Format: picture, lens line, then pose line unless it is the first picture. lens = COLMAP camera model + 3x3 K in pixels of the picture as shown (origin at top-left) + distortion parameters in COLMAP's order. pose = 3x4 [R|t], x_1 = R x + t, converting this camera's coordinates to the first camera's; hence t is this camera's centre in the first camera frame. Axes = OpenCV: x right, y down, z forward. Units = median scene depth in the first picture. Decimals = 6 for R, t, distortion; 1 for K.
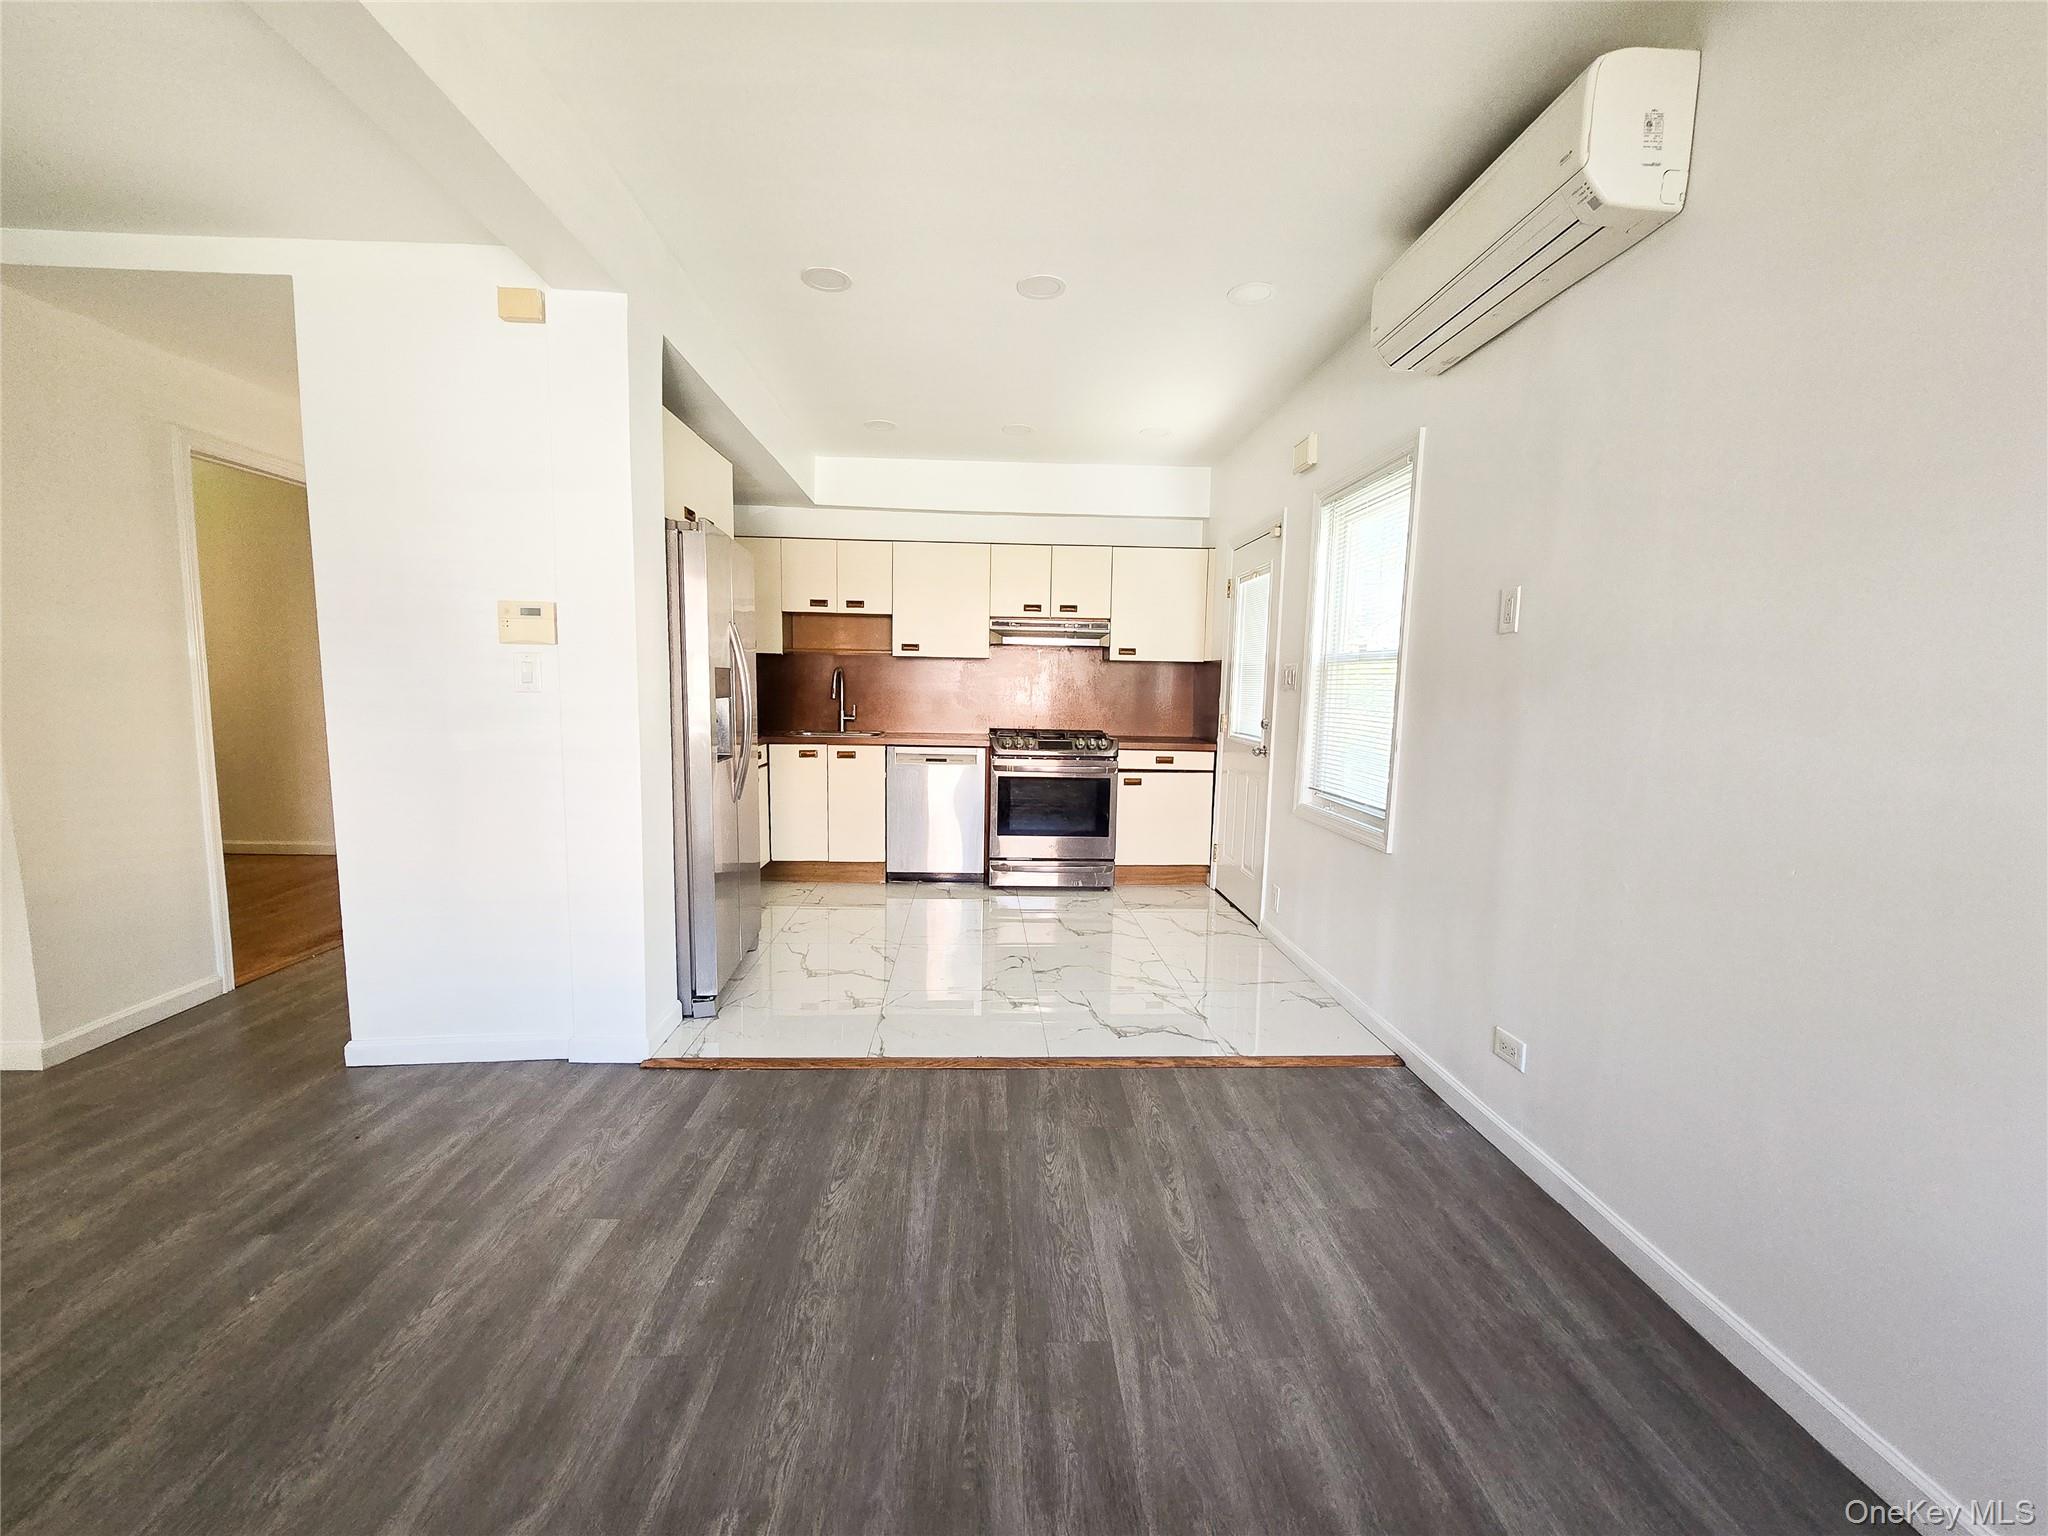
lens RADIAL K [[828.5, 0, 1020.6], [0, 828.5, 776.9], [0, 0, 1]] dist [-0.001627, 0.000046]
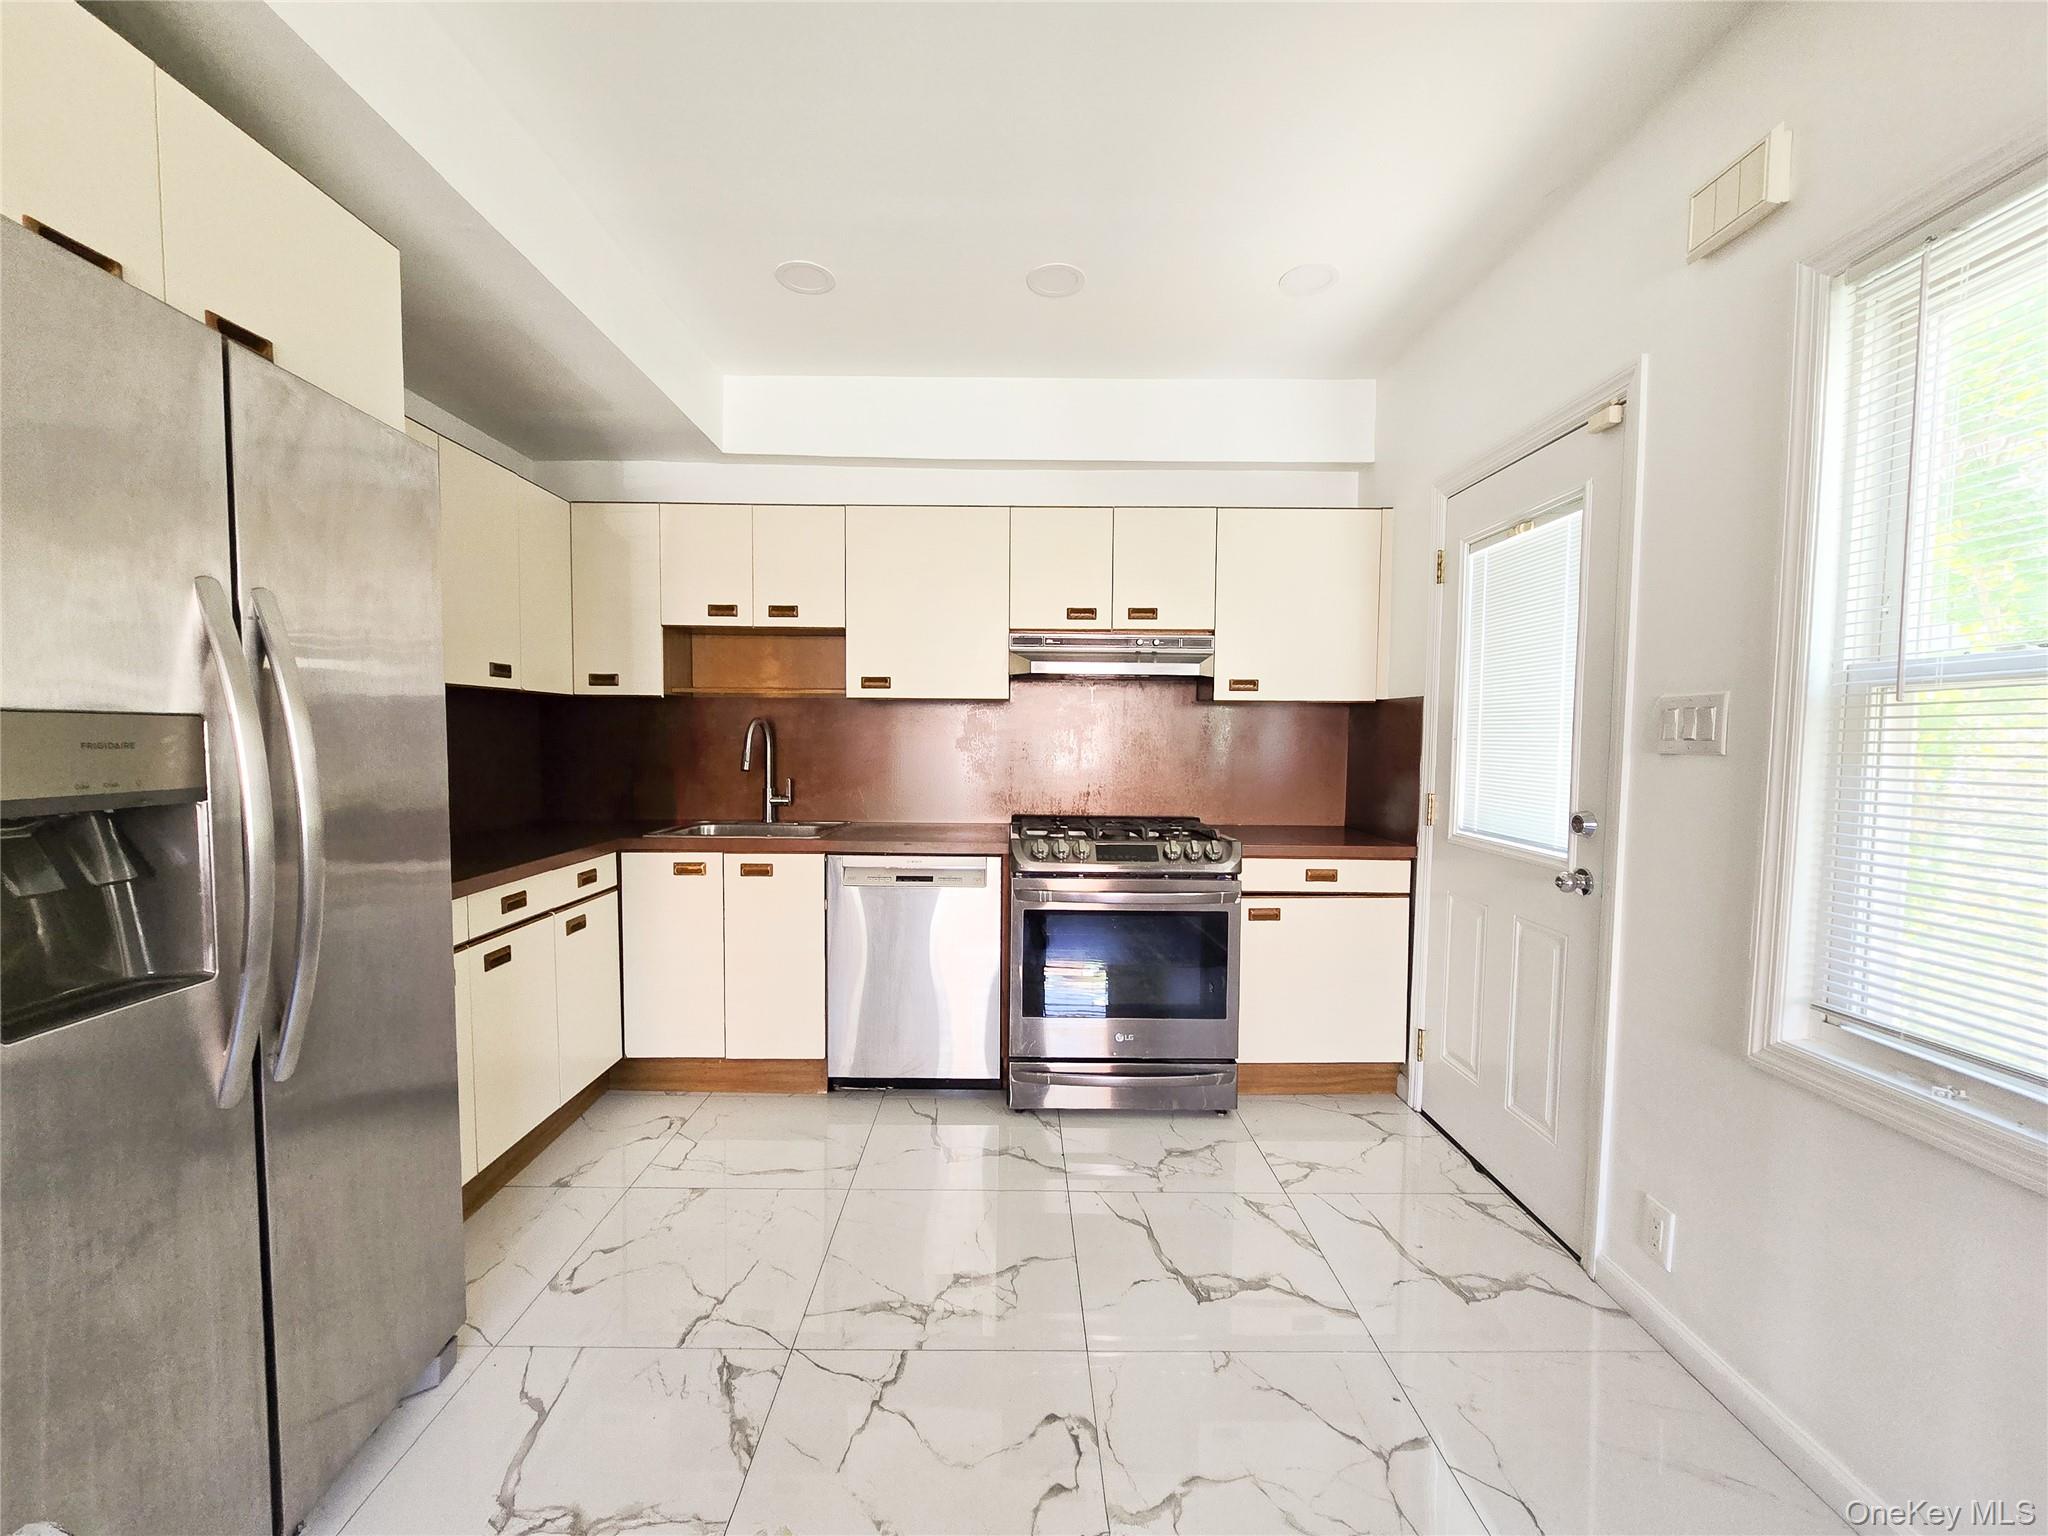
lens RADIAL K [[828.5, 0, 1021.0], [0, 828.5, 775.8], [0, 0, 1]] dist [-0.001627, 0.000046]
pose [[0.998965, -0.008641, -0.044648, -0.003367], [0.005784, 0.997950, -0.063729, -0.052496], [0.045108, 0.063405, 0.996968, 0.425927]]
